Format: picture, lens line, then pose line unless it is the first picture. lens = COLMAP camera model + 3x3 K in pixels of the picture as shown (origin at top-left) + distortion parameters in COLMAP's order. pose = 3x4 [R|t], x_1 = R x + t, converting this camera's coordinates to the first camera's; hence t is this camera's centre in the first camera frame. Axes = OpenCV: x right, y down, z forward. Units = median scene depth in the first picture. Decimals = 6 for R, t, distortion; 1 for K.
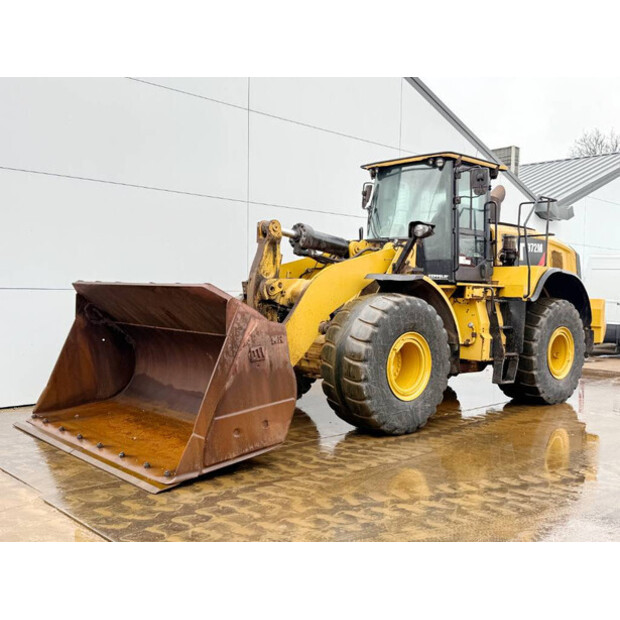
lens RADIAL K [[635.1, 0, 310.0], [0, 635.1, 310.0], [0, 0, 1]] dist [0.188922, -0.449696]
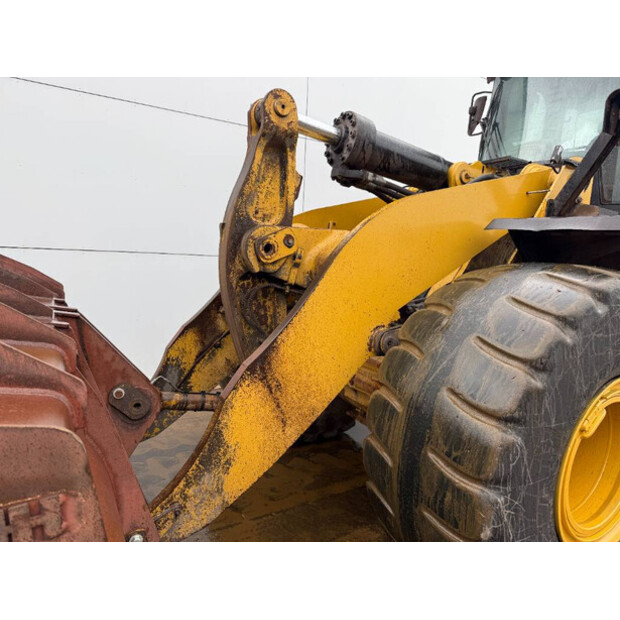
lens RADIAL K [[433.8, 0, 307.8], [0, 433.8, 313.0], [0, 0, 1]] dist [0.051819, -0.069109]
pose [[0.976621, 0.050063, -0.209056, 0.033405], [-0.032499, 0.995711, 0.086622, -0.015400], [0.212496, -0.077803, 0.974060, 0.704212]]
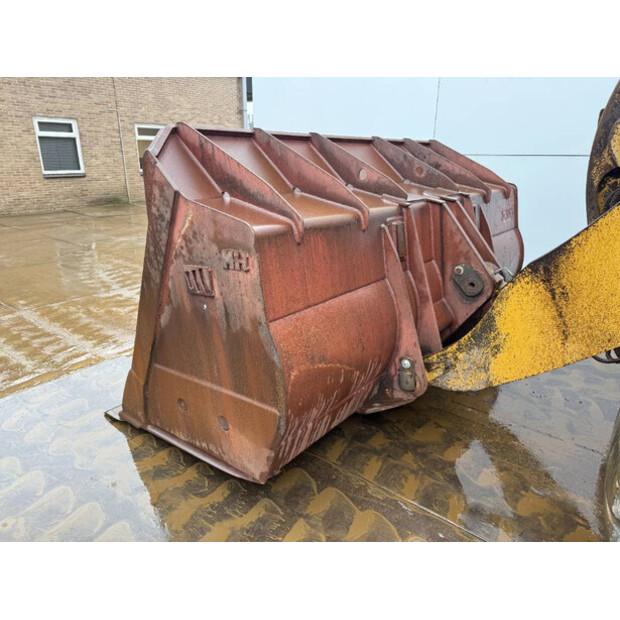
lens RADIAL K [[433.8, 0, 307.8], [0, 433.8, 313.0], [0, 0, 1]] dist [0.051819, -0.069109]
pose [[0.145037, 0.324178, -0.934812, 0.173813], [-0.043288, 0.945976, 0.321334, -0.010078], [0.988479, -0.006139, 0.151234, 0.774626]]
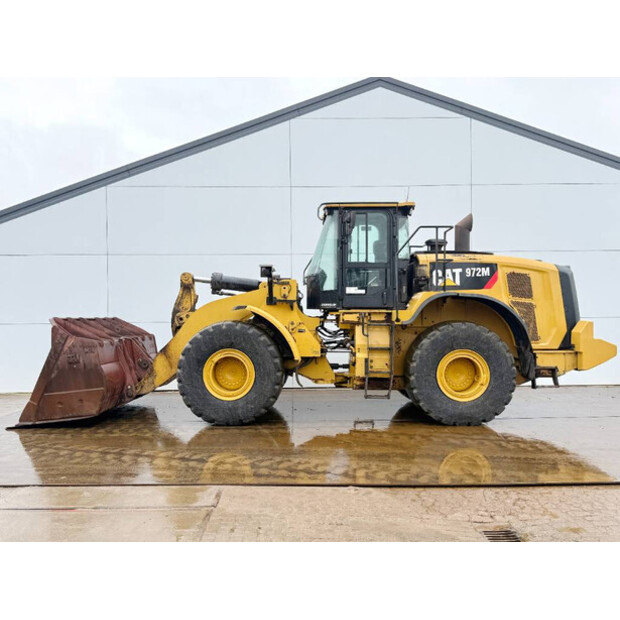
lens RADIAL K [[547.8, 0, 310.0], [0, 547.8, 310.0], [0, 0, 1]] dist [0.026943, -0.002779]
pose [[0.747381, -0.036529, -0.663391, 1.009462], [-0.000308, 0.998468, -0.055327, 0.016166], [0.664396, 0.041555, 0.746225, 0.247594]]
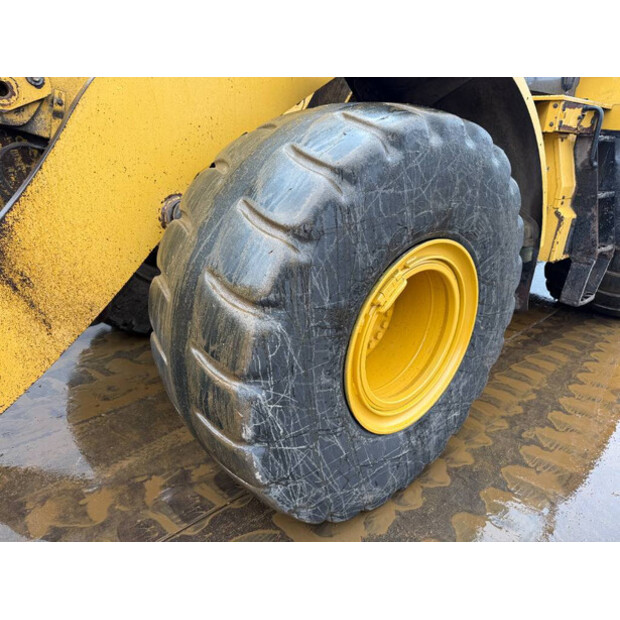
lens RADIAL K [[431.6, 0, 310.5], [0, 431.6, 313.2], [0, 0, 1]] dist [0.054196, -0.053975]
pose [[0.999237, 0.018790, -0.034239, 0.102938], [-0.005542, 0.936008, 0.351935, -0.005947], [0.038661, -0.351477, 0.935398, 0.762299]]
